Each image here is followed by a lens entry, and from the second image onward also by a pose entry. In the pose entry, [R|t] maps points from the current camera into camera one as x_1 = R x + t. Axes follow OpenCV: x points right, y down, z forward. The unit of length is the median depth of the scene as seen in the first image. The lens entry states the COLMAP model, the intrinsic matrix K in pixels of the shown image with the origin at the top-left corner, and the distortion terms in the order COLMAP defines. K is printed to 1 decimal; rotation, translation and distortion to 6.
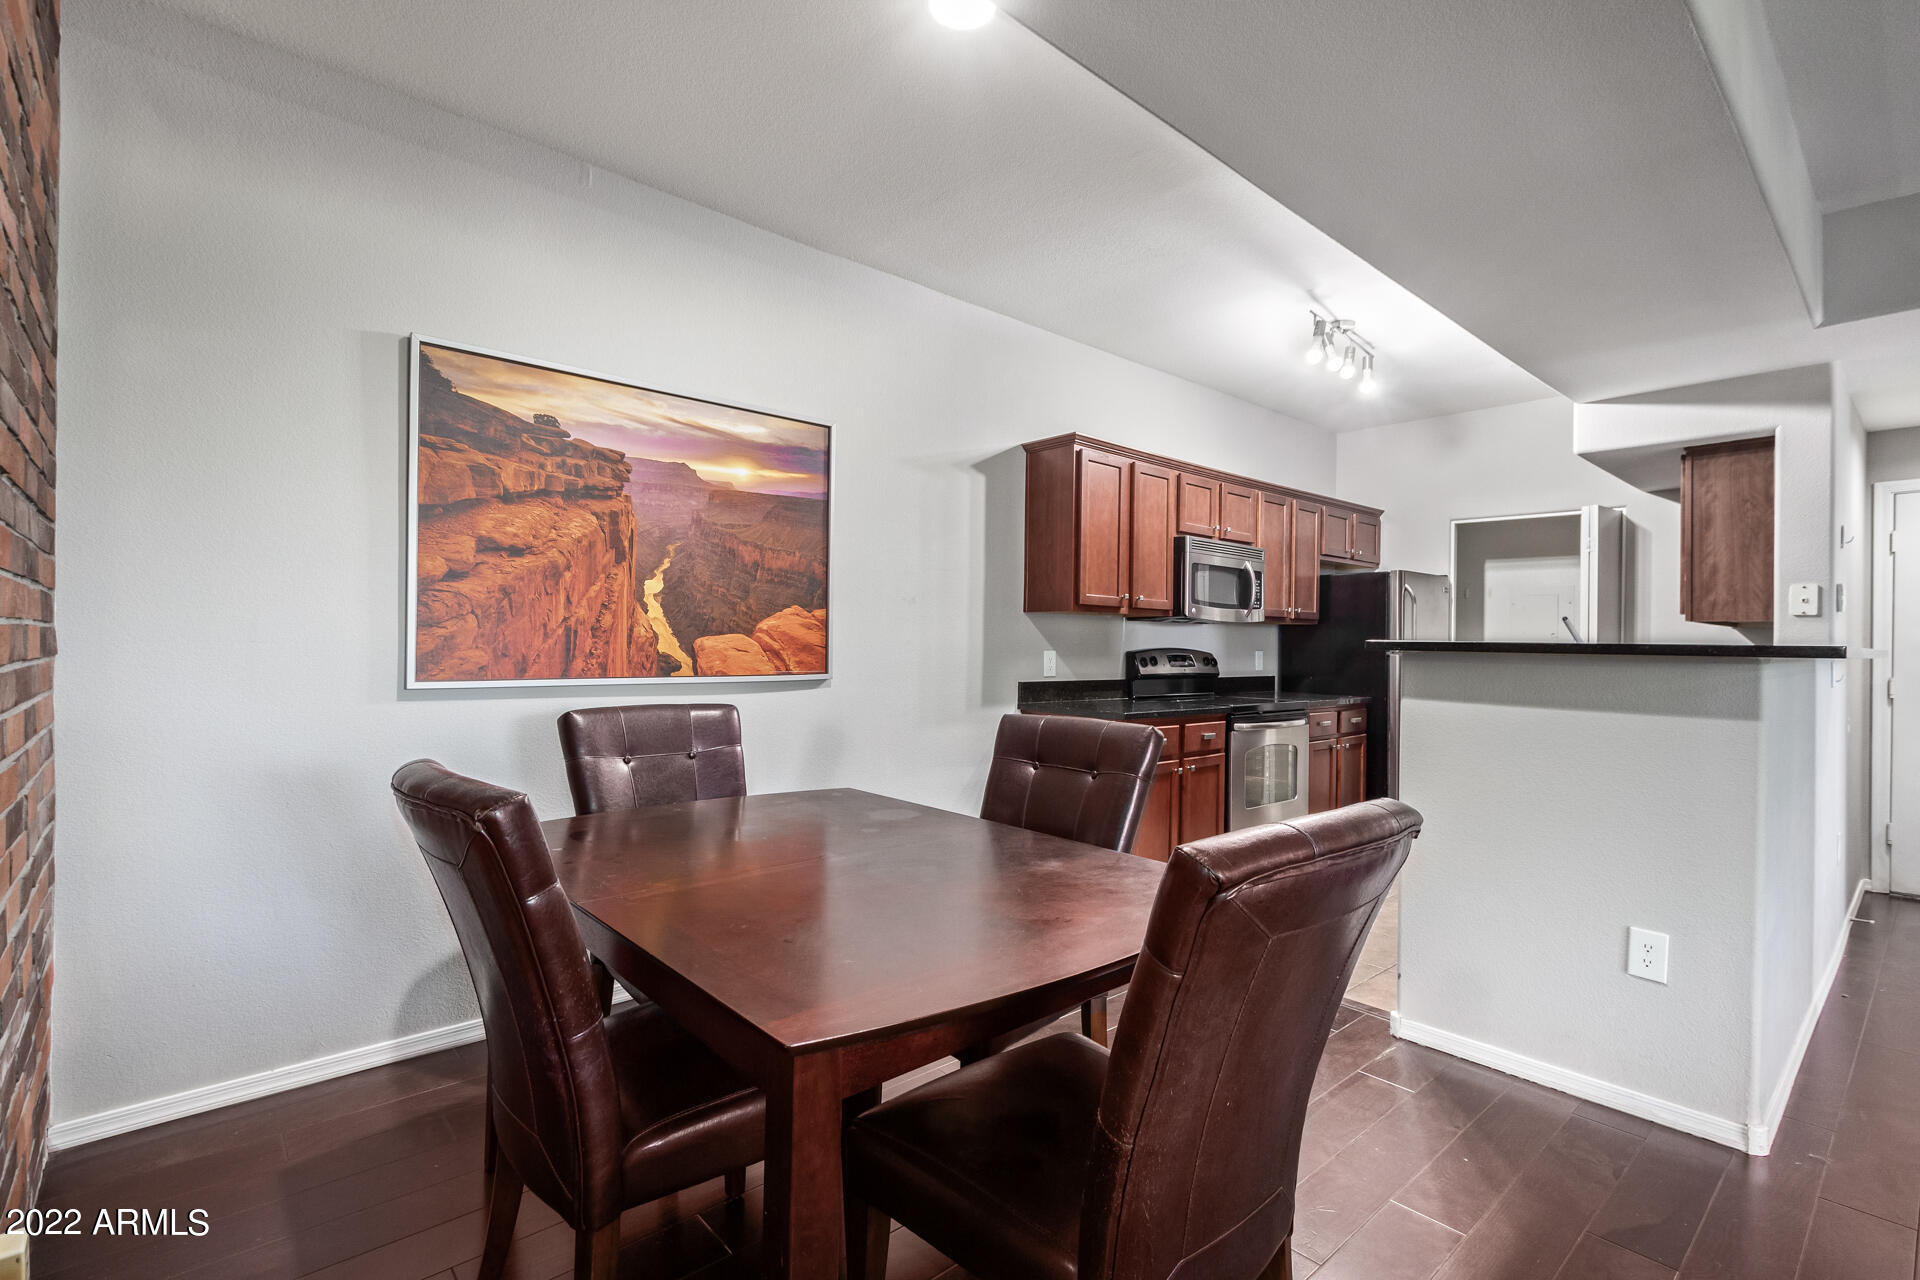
lens RADIAL K [[882.4, 0, 978.3], [0, 882.4, 643.1], [0, 0, 1]] dist [0.014846, -0.001536]
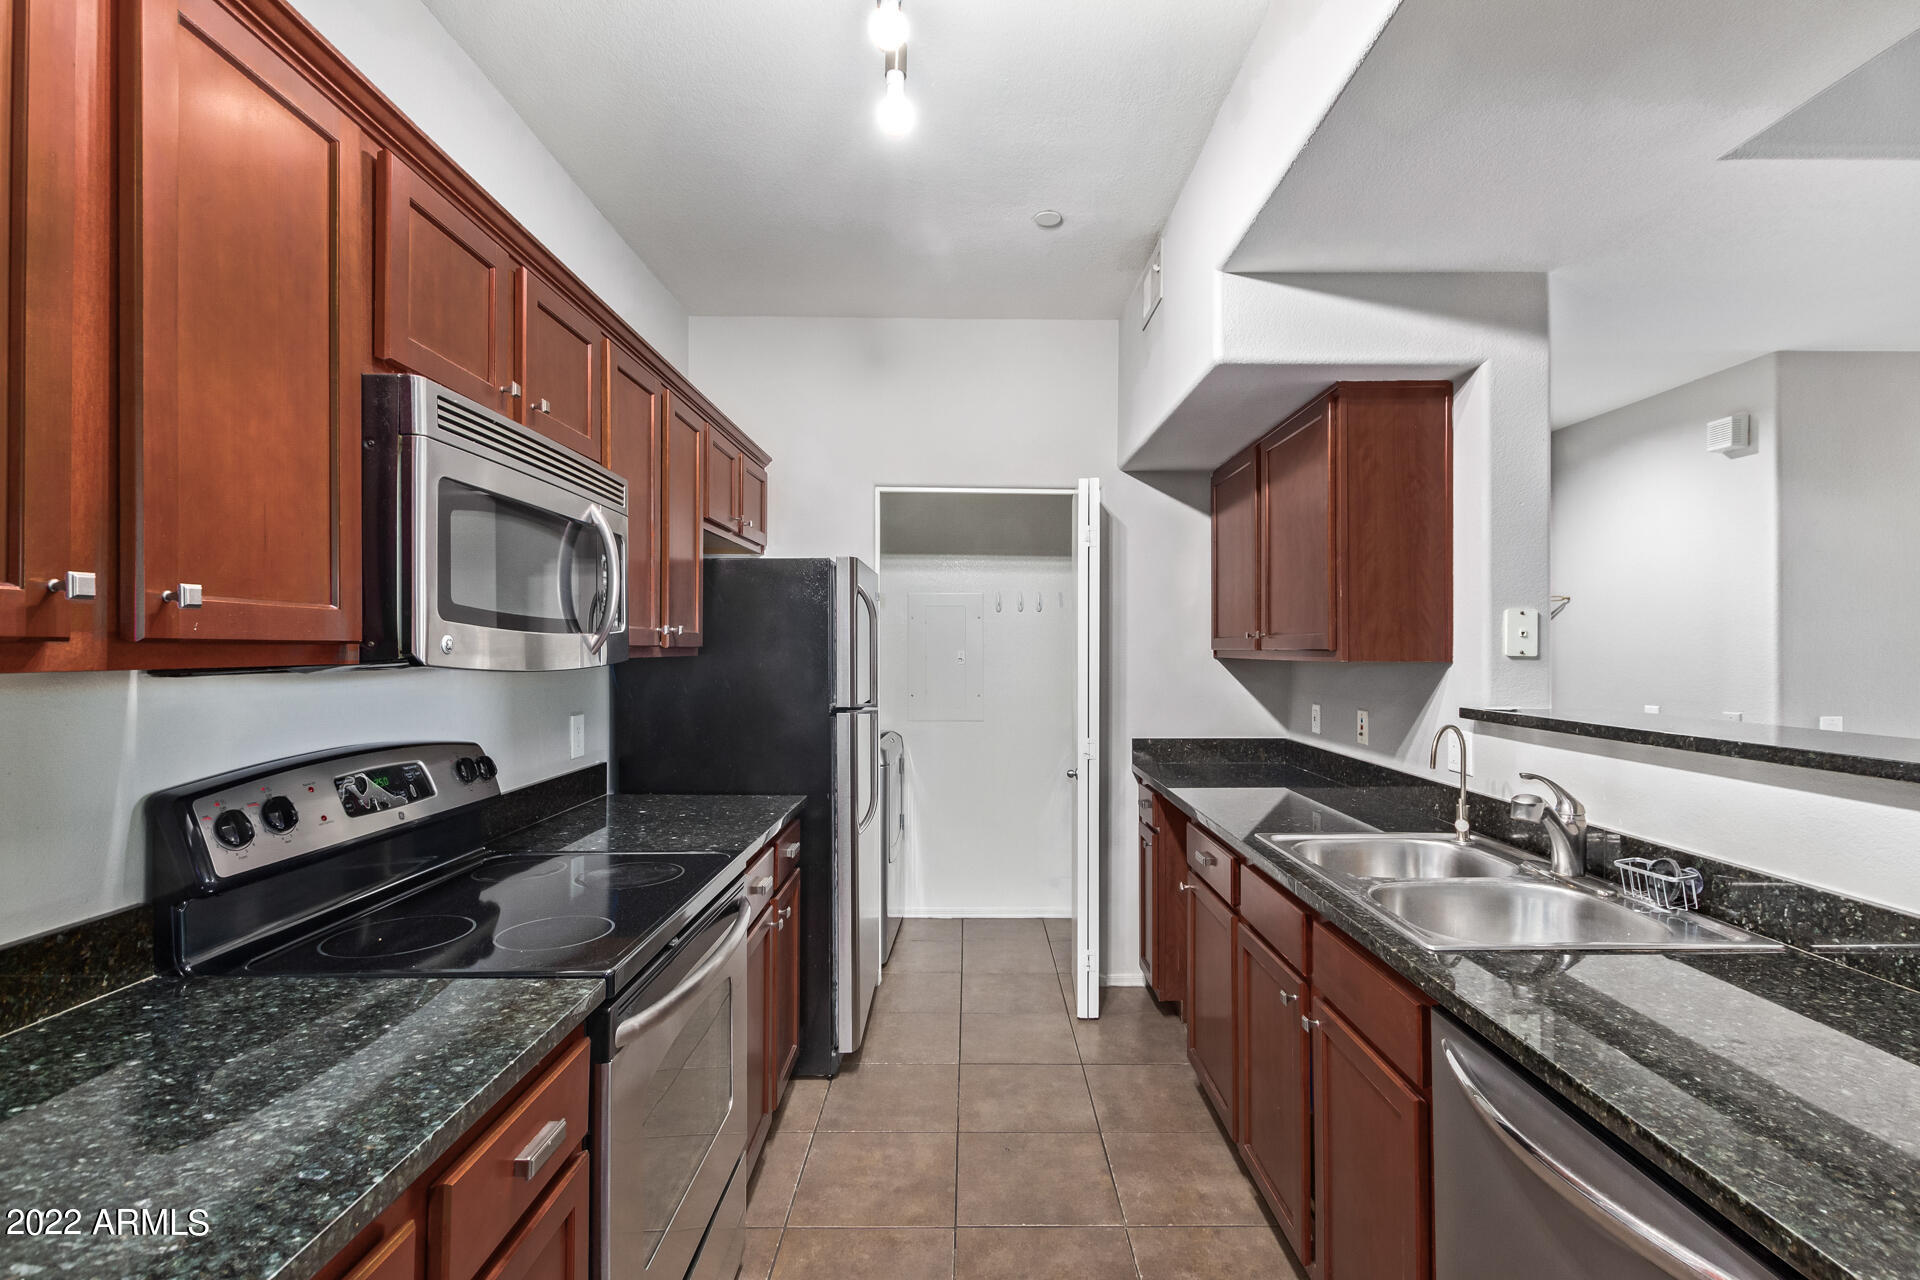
lens RADIAL K [[882.4, 0, 978.3], [0, 882.4, 643.1], [0, 0, 1]] dist [0.014846, -0.001536]
pose [[0.667486, -0.008603, 0.744573, 0.180127], [0.006954, 0.999962, 0.005320, -0.046427], [-0.744590, 0.001627, 0.667520, 0.848603]]
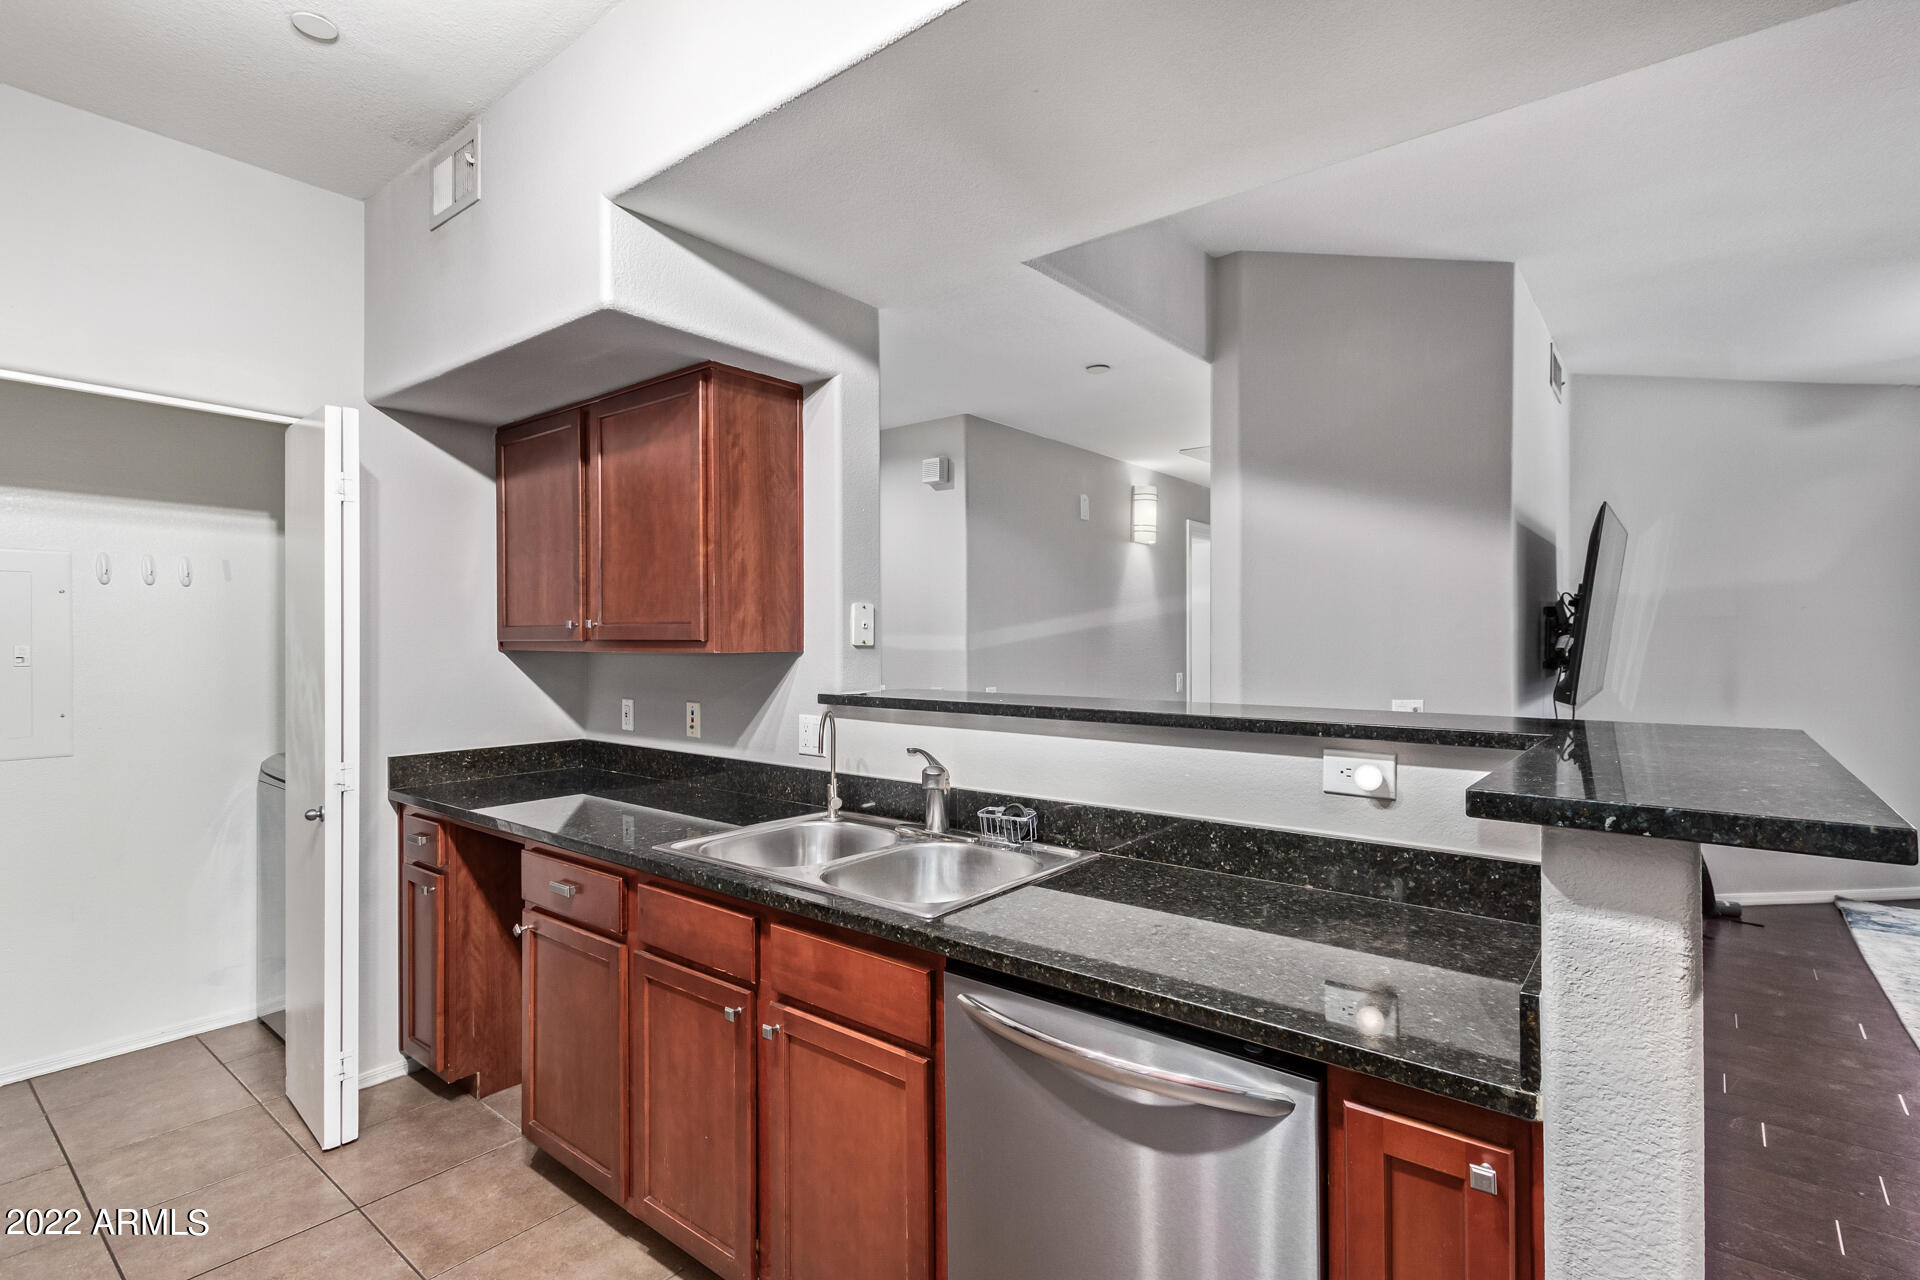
lens RADIAL K [[922.3, 0, 960.0], [0, 922.3, 640.0], [0, 0, 1]] dist [0.023804, -0.000114]
pose [[-0.148913, -0.016139, 0.988719, 0.167779], [-0.000975, 0.999869, 0.016175, -0.047392], [-0.988850, 0.001444, -0.148910, 1.015680]]
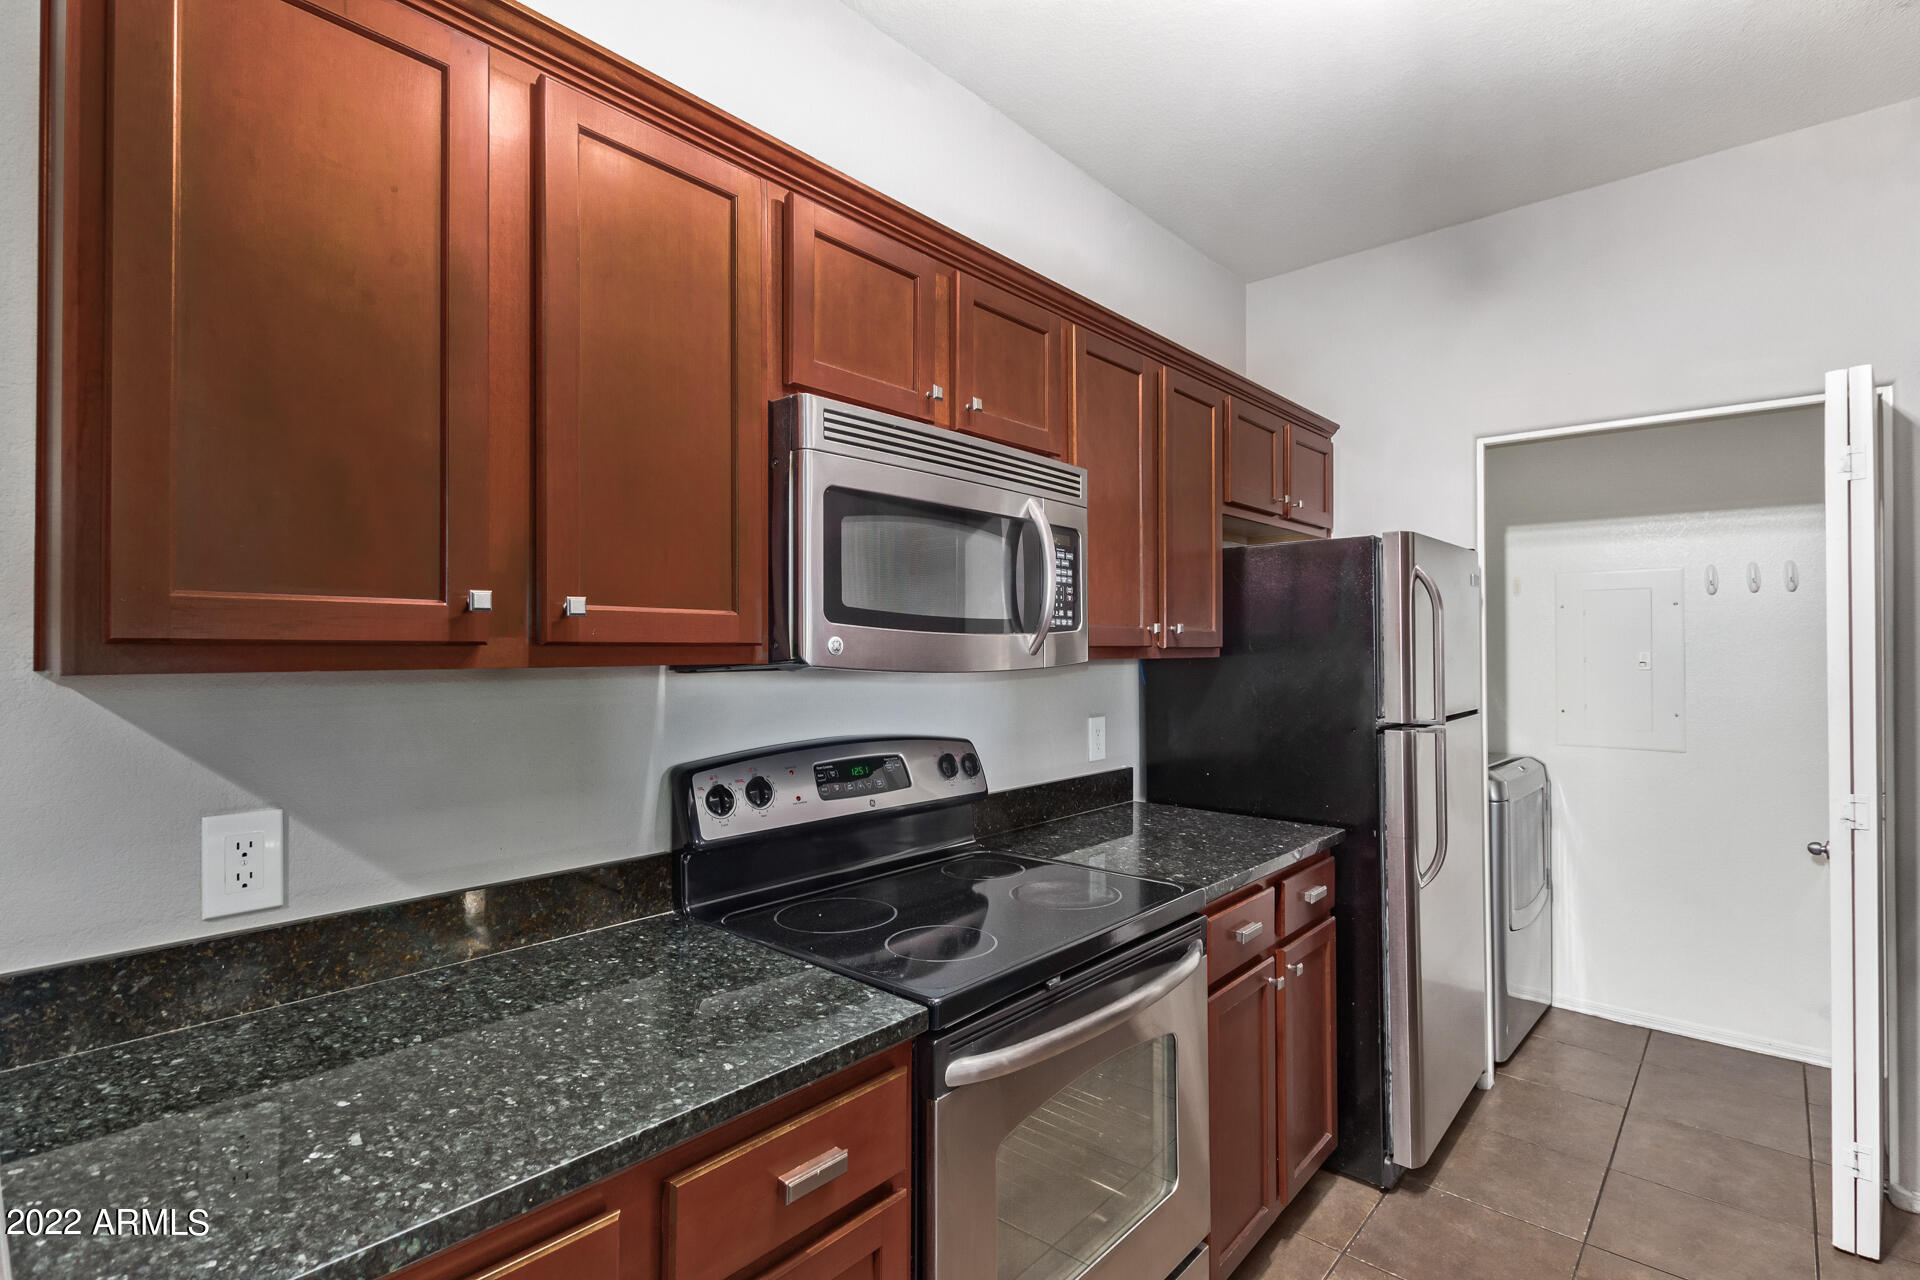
lens RADIAL K [[911.2, 0, 976.8], [0, 911.2, 639.4], [0, 0, 1]] dist [0.026920, -0.012357]
pose [[0.992947, -0.014210, 0.117702, 0.320608], [0.015240, 0.999853, -0.007852, -0.044076], [-0.117573, 0.009591, 0.993018, 0.858265]]
